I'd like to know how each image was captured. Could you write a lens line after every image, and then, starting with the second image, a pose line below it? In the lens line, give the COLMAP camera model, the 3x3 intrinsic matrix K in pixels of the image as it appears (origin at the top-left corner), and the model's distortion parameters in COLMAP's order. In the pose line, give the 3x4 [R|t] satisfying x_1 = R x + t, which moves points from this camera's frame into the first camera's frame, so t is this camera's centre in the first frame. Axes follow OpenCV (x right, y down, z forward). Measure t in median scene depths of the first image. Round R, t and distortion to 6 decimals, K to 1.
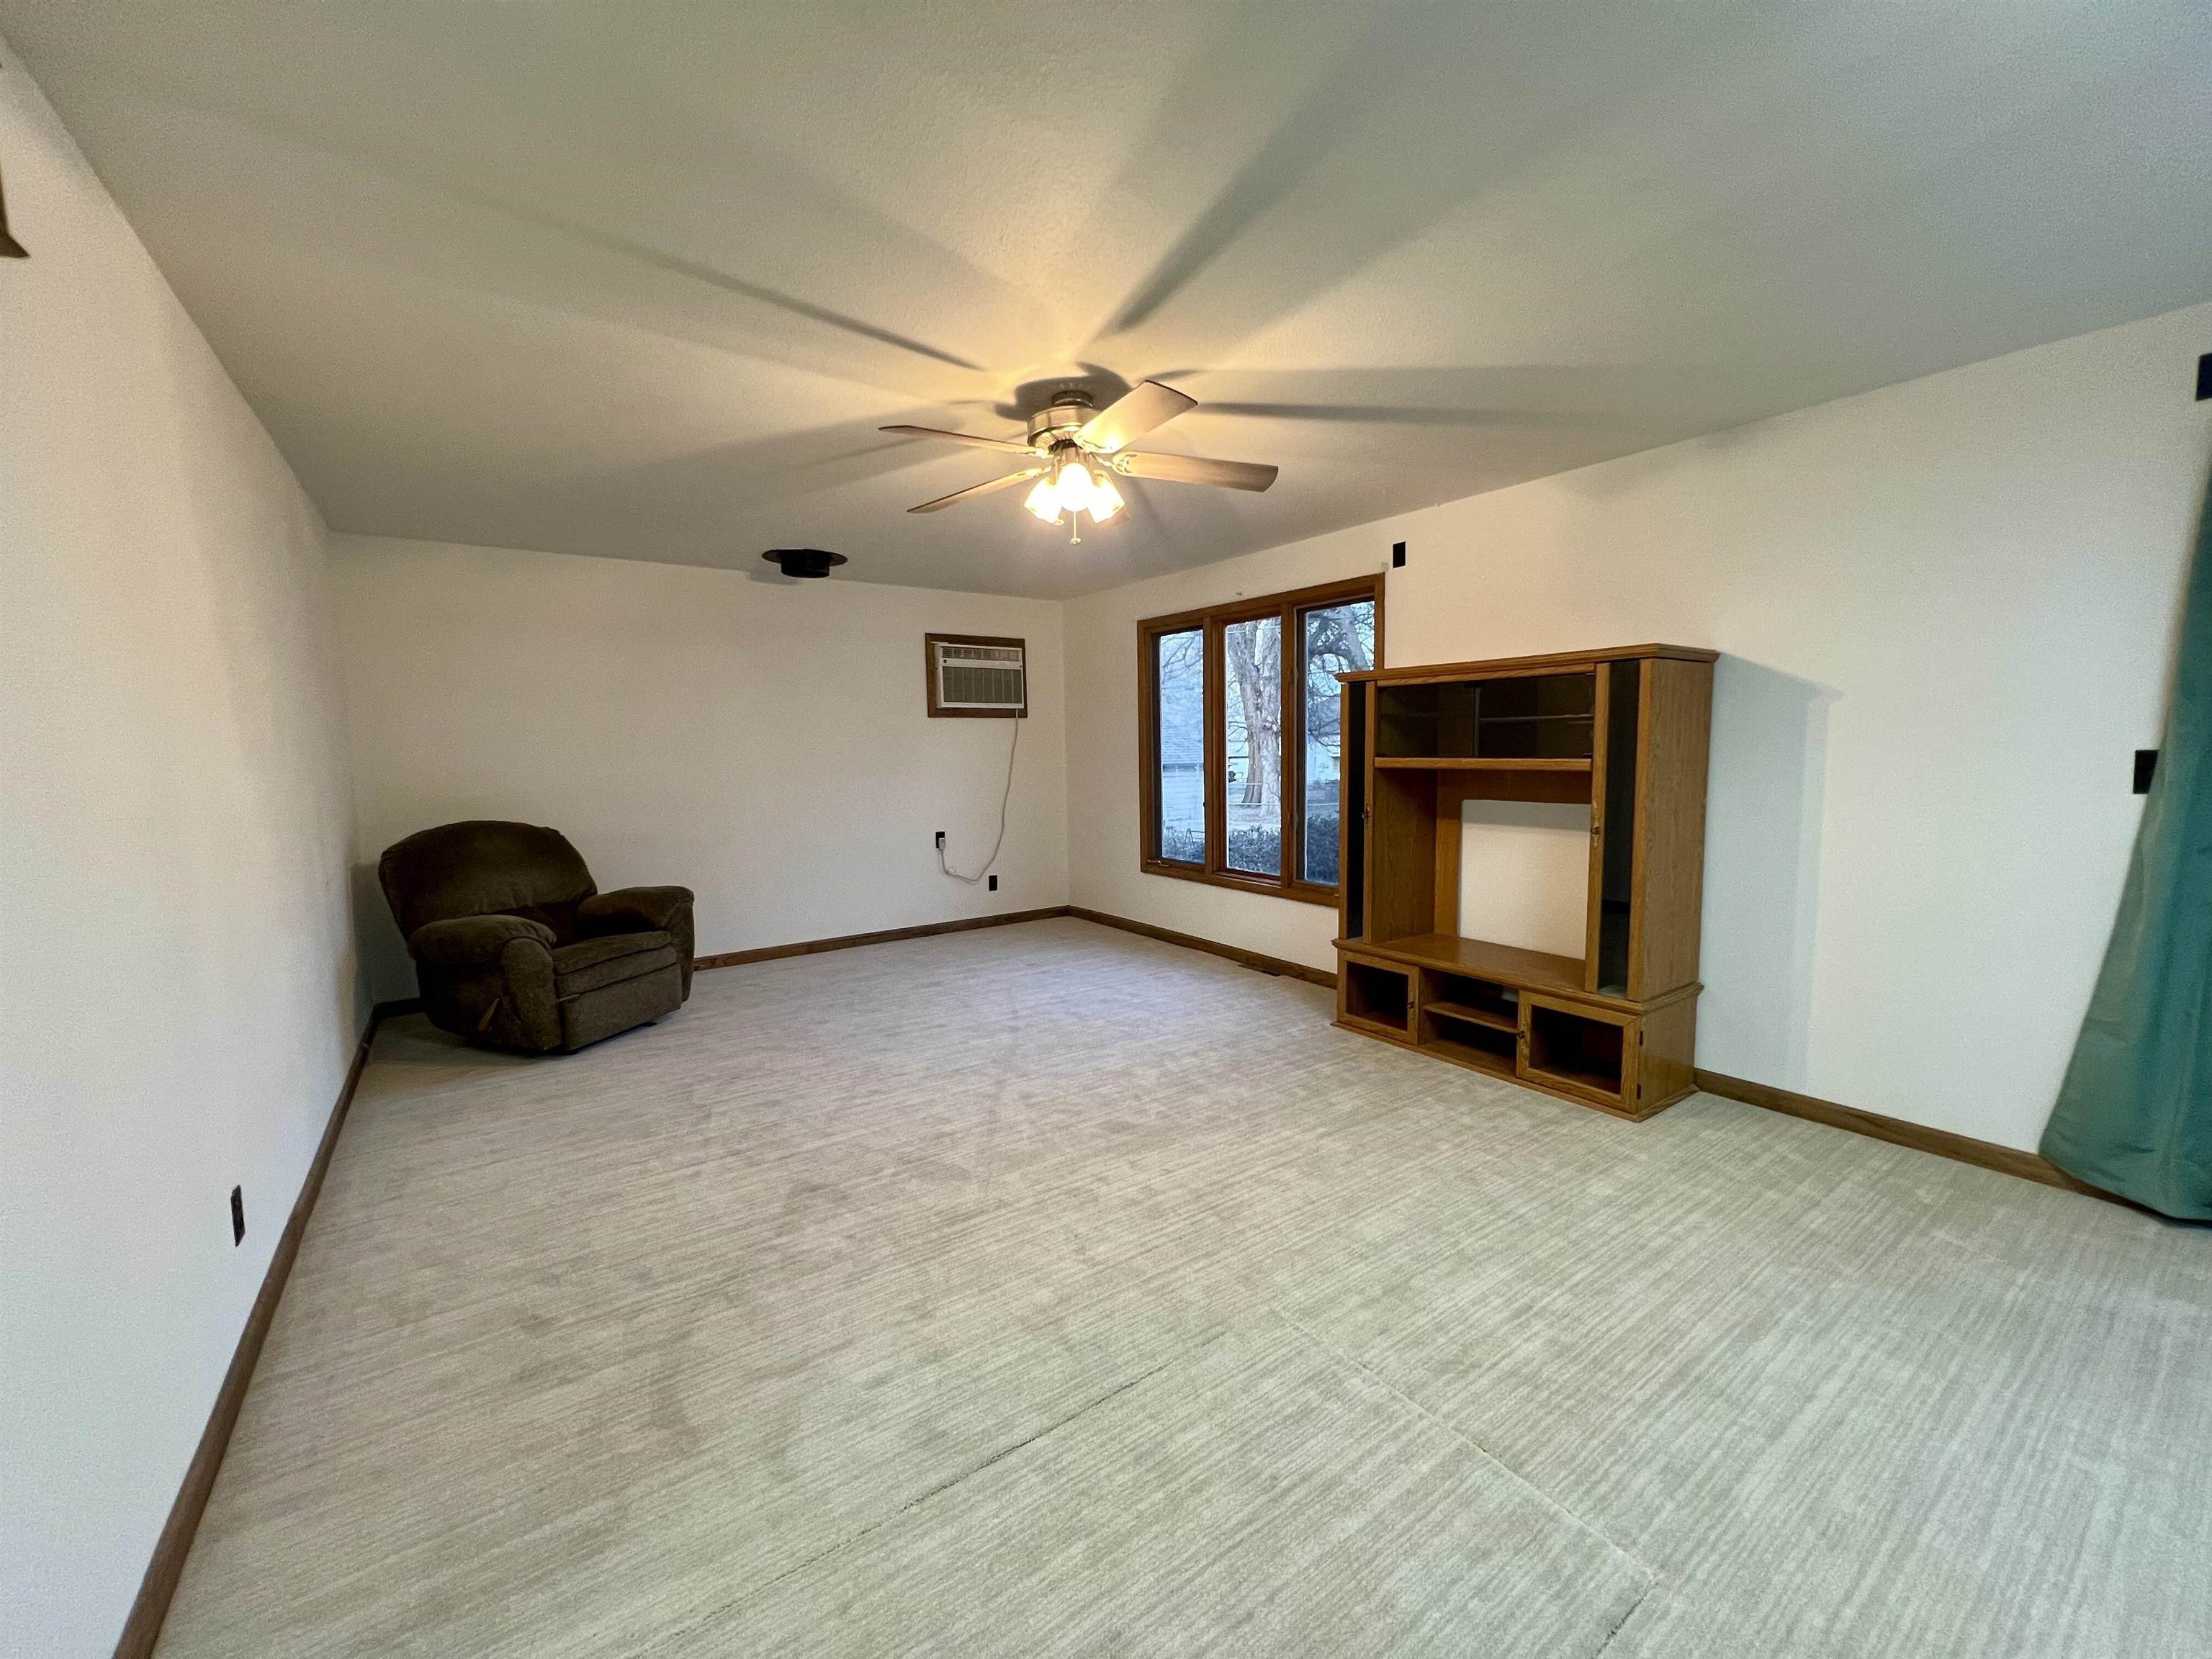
lens RADIAL K [[887.5, 0, 1096.3], [0, 887.5, 828.7], [0, 0, 1]] dist [0.001143, -0.000174]
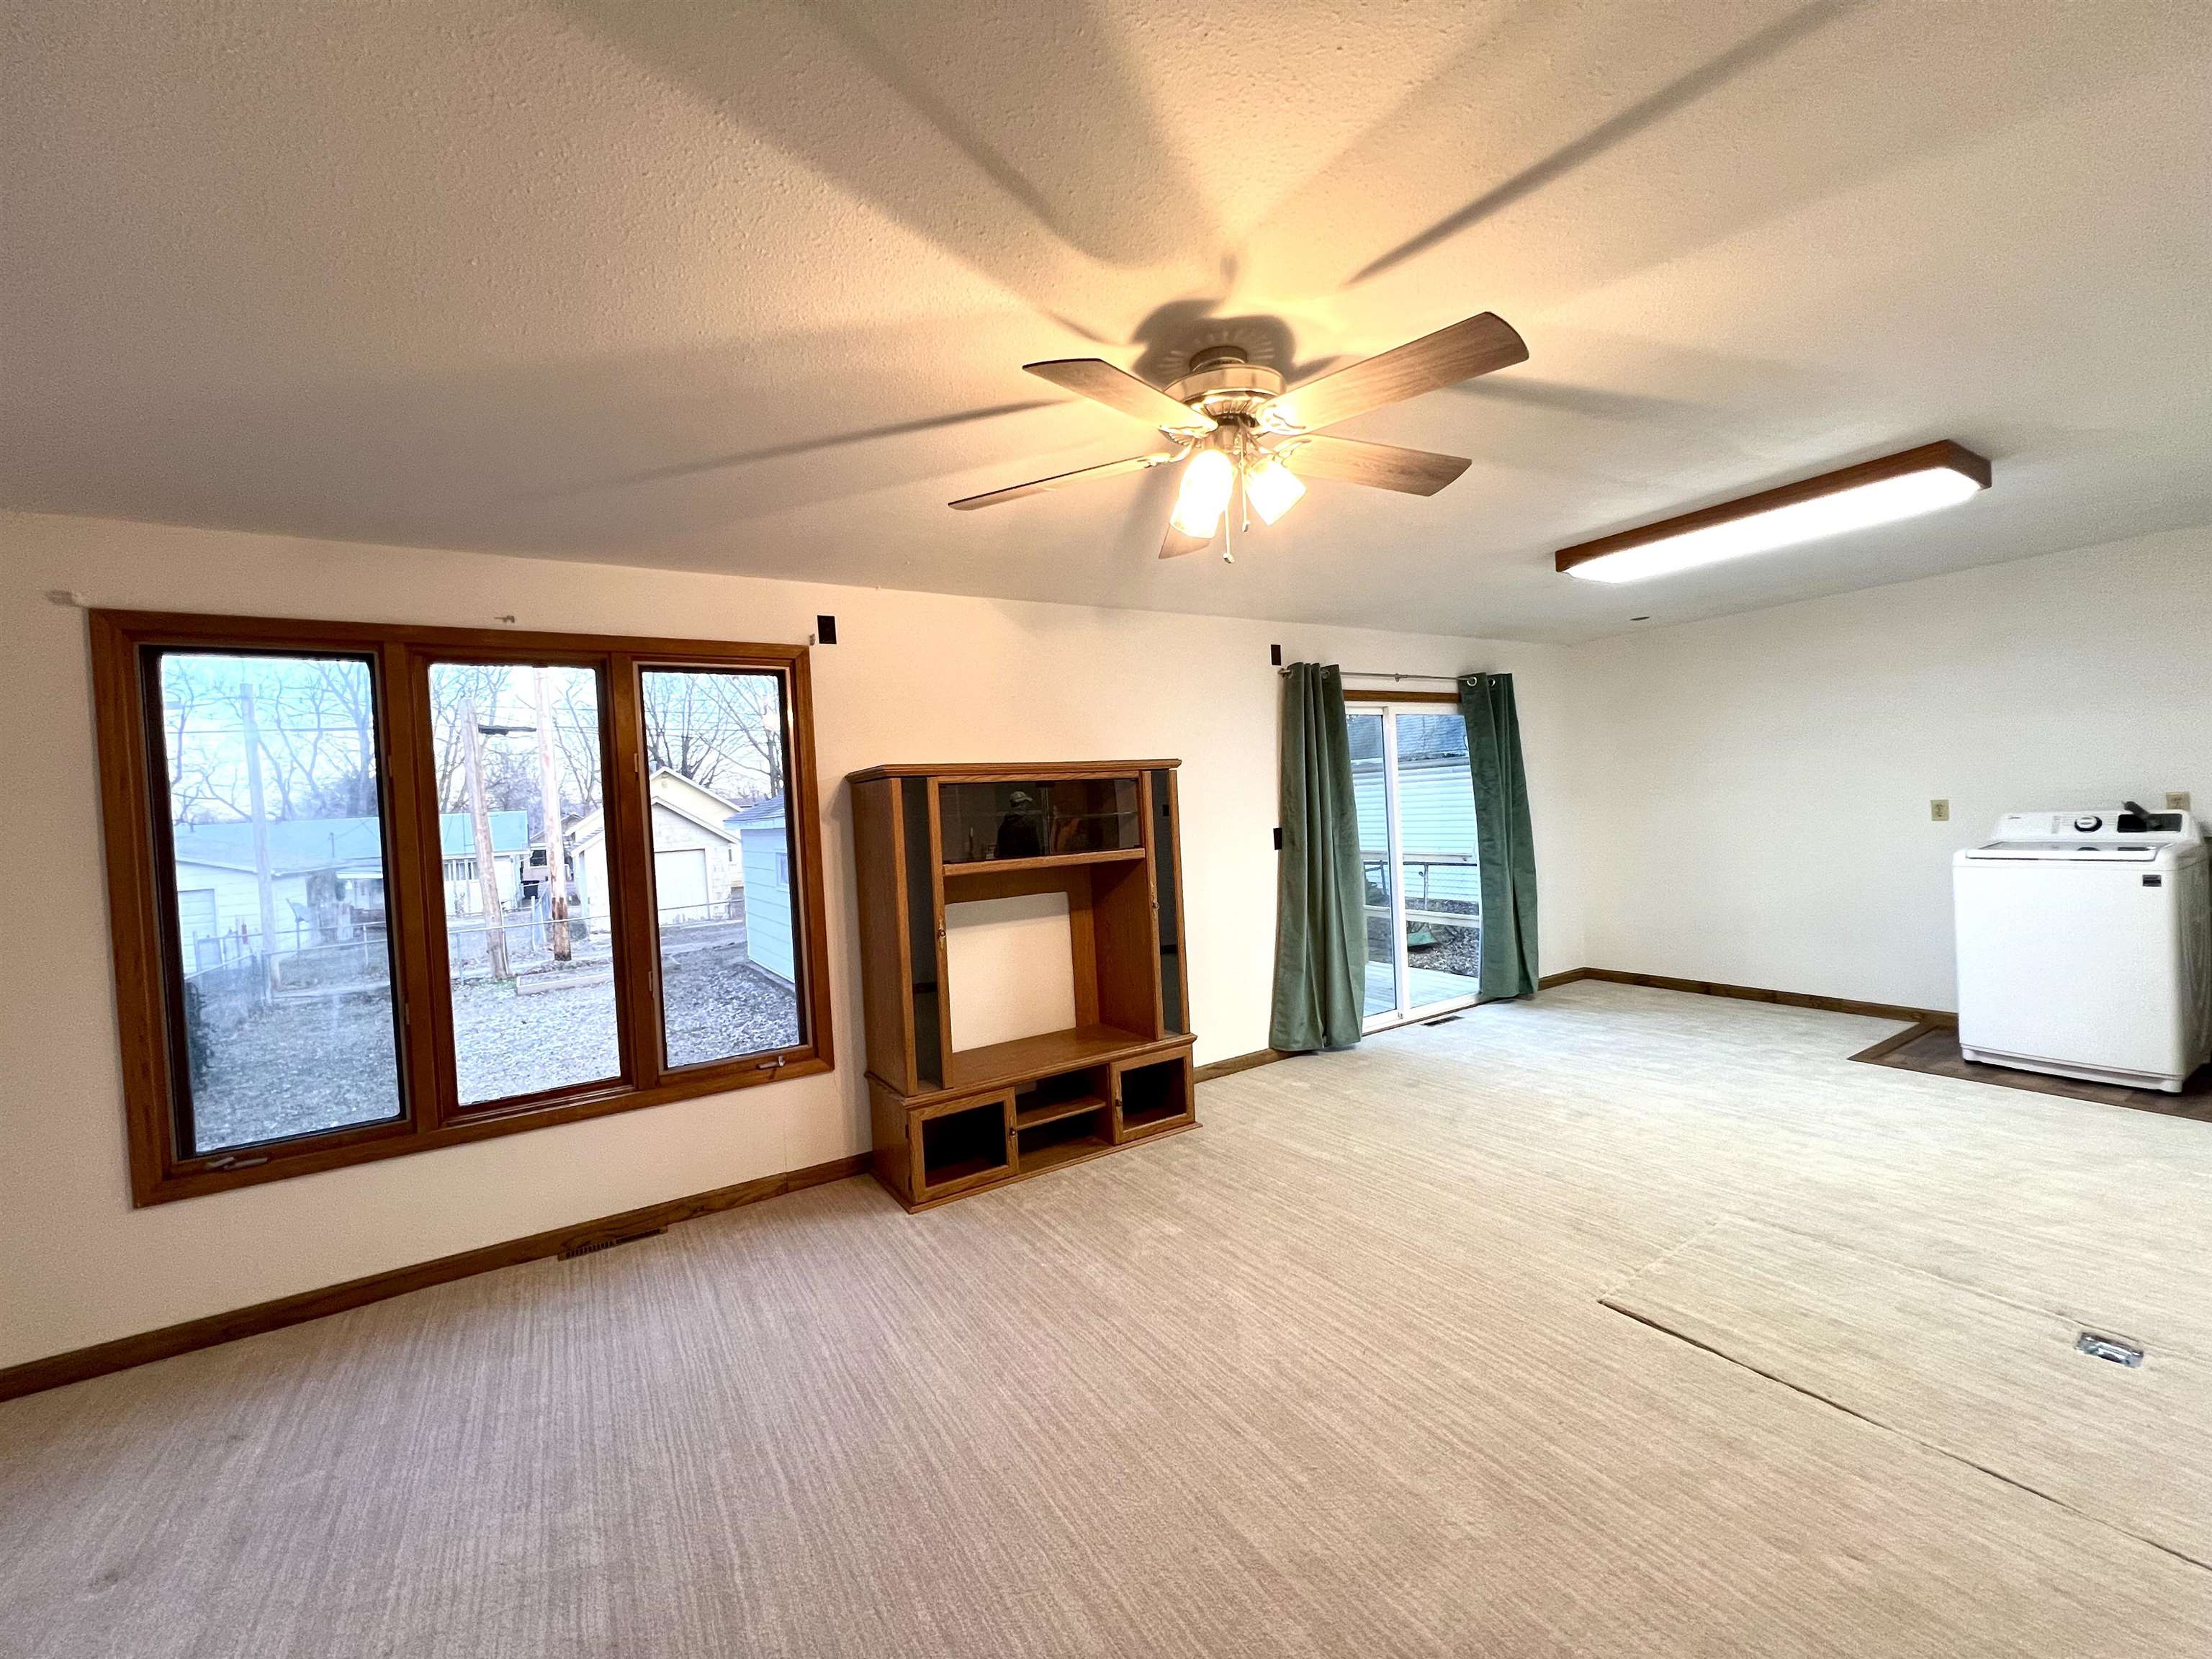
lens RADIAL K [[887.5, 0, 1104.7], [0, 887.5, 822.1], [0, 0, 1]] dist [0.001143, -0.000174]
pose [[0.038816, 0.002851, 0.999242, -0.484748], [0.150530, 0.988567, -0.008668, -0.080790], [-0.987843, 0.150752, 0.037943, 0.729451]]
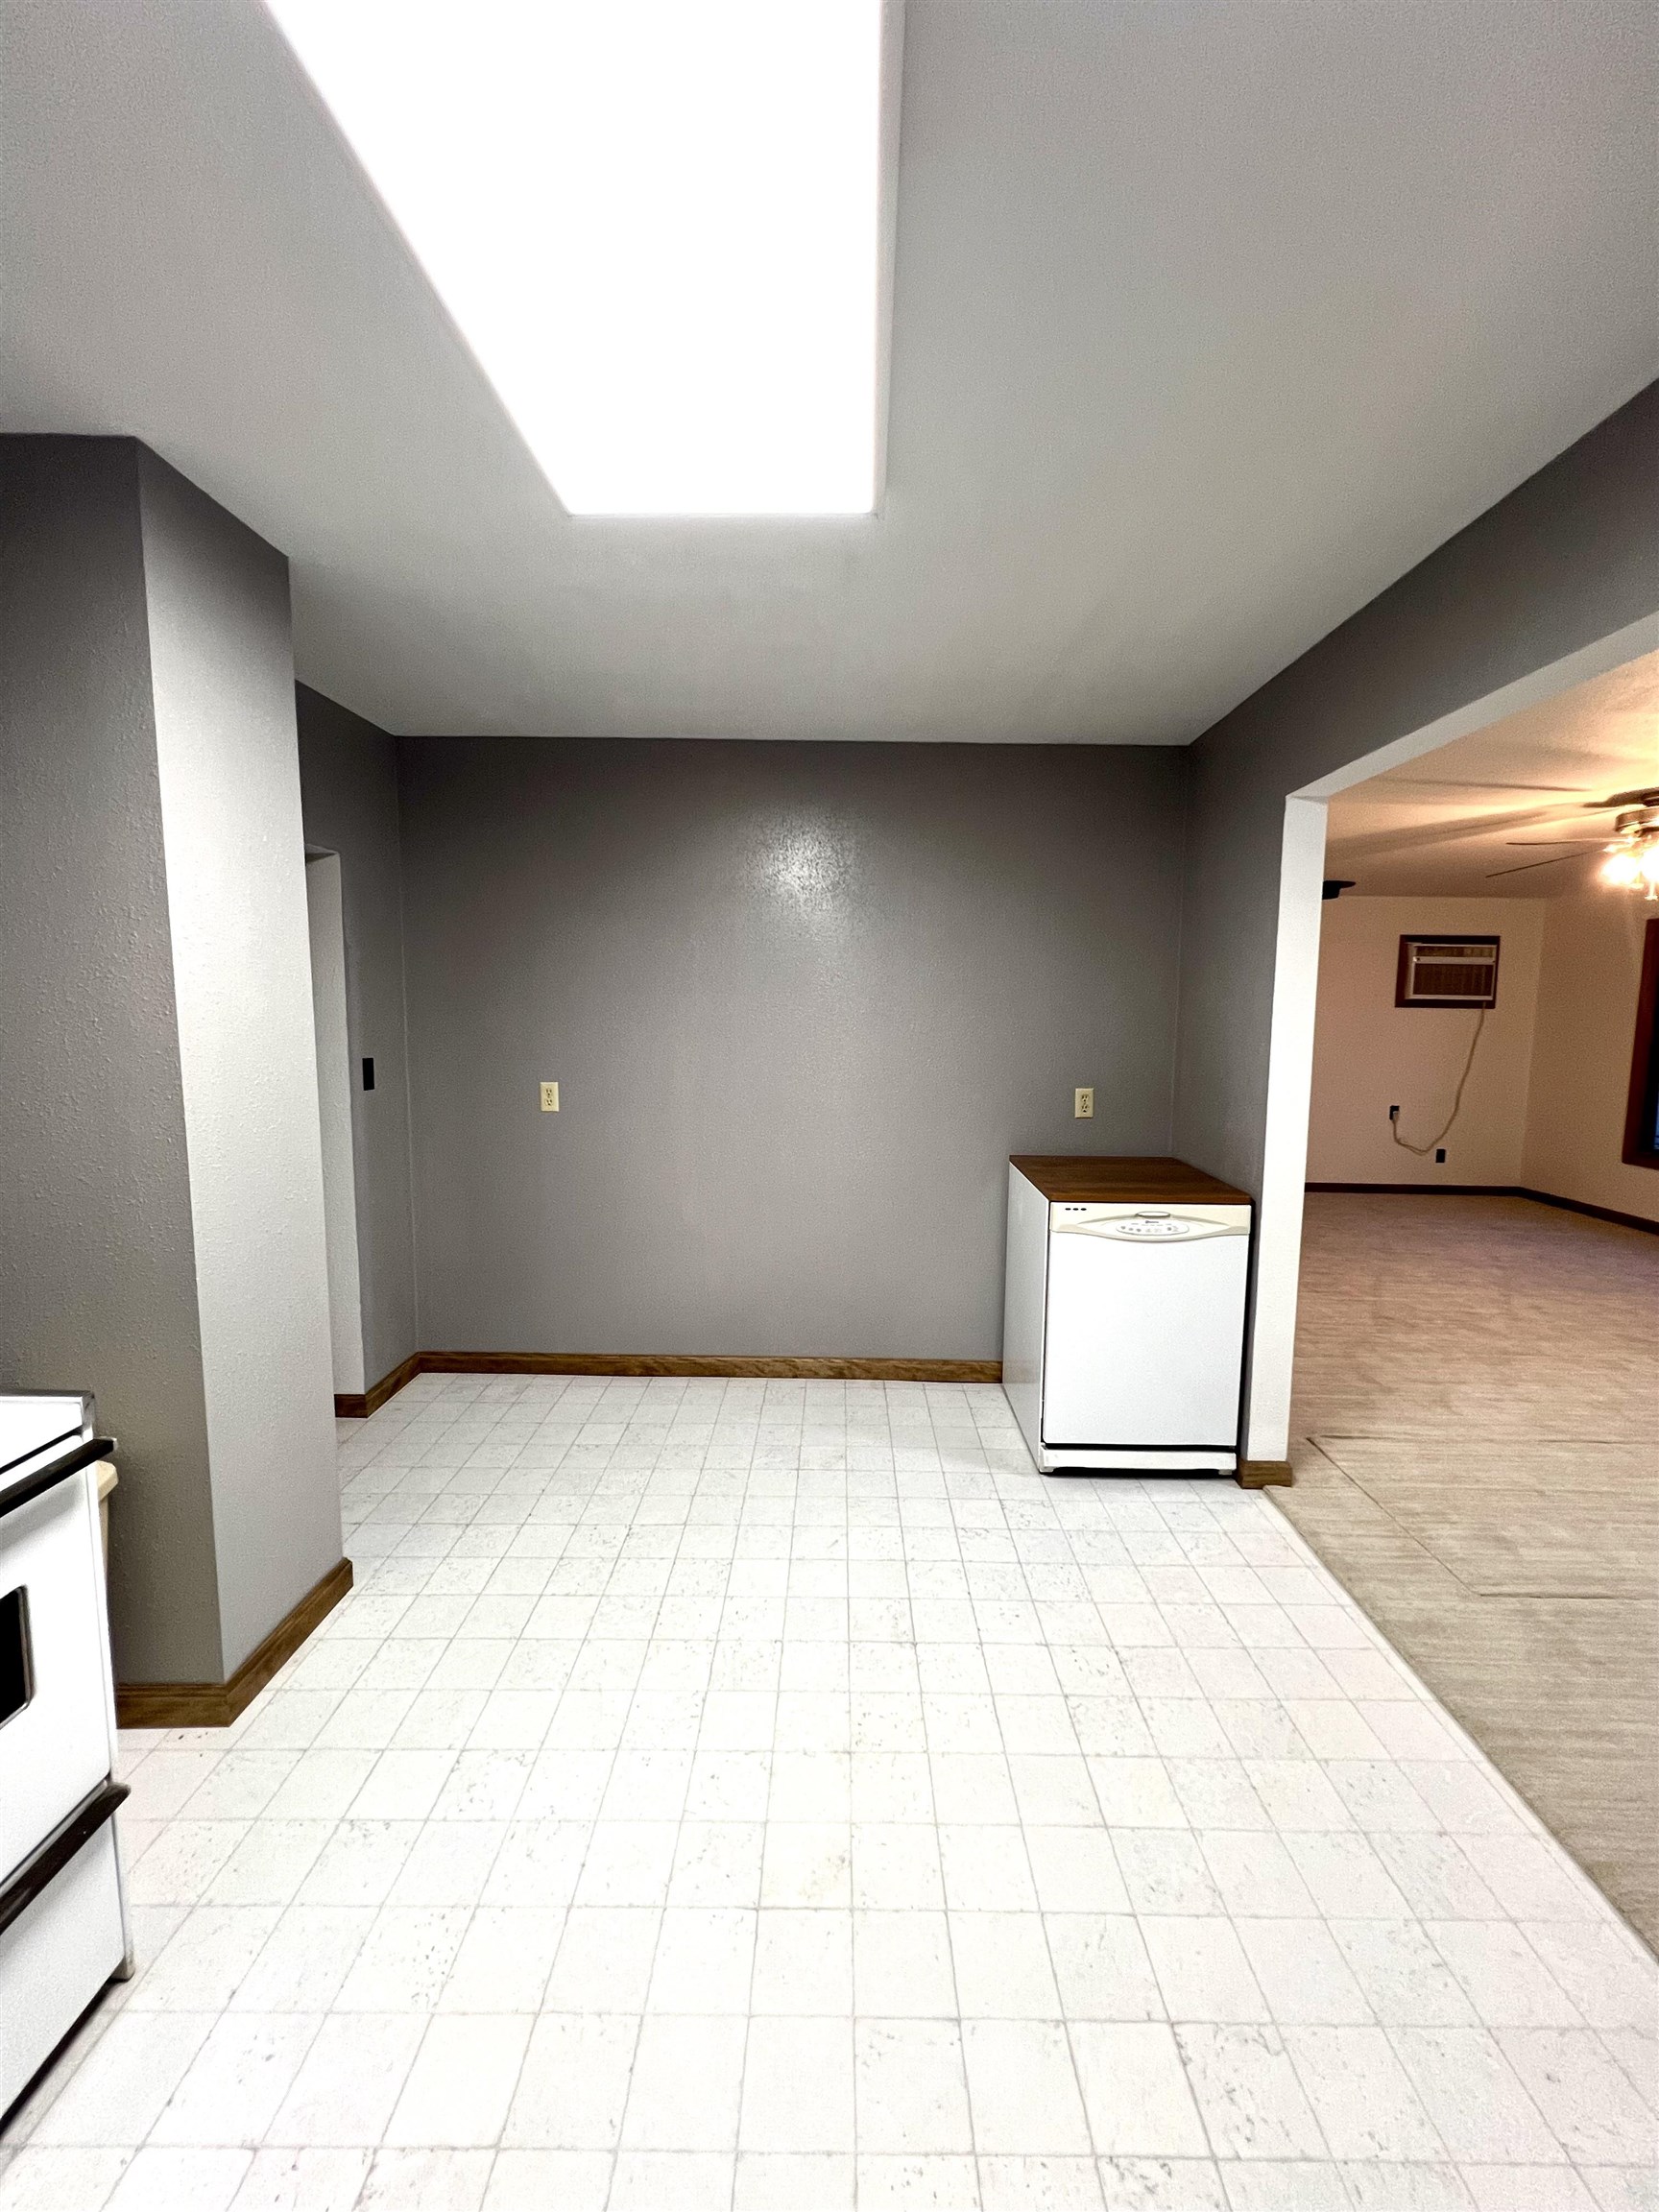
lens RADIAL K [[887.5, 0, 839.1], [0, 887.5, 1099.8], [0, 0, 1]] dist [0.001143, -0.000174]
pose [[0.812843, 0.089430, -0.575577, -0.149744], [-0.086605, 0.995716, 0.032403, 0.031805], [0.576009, 0.023509, 0.817105, -0.549854]]
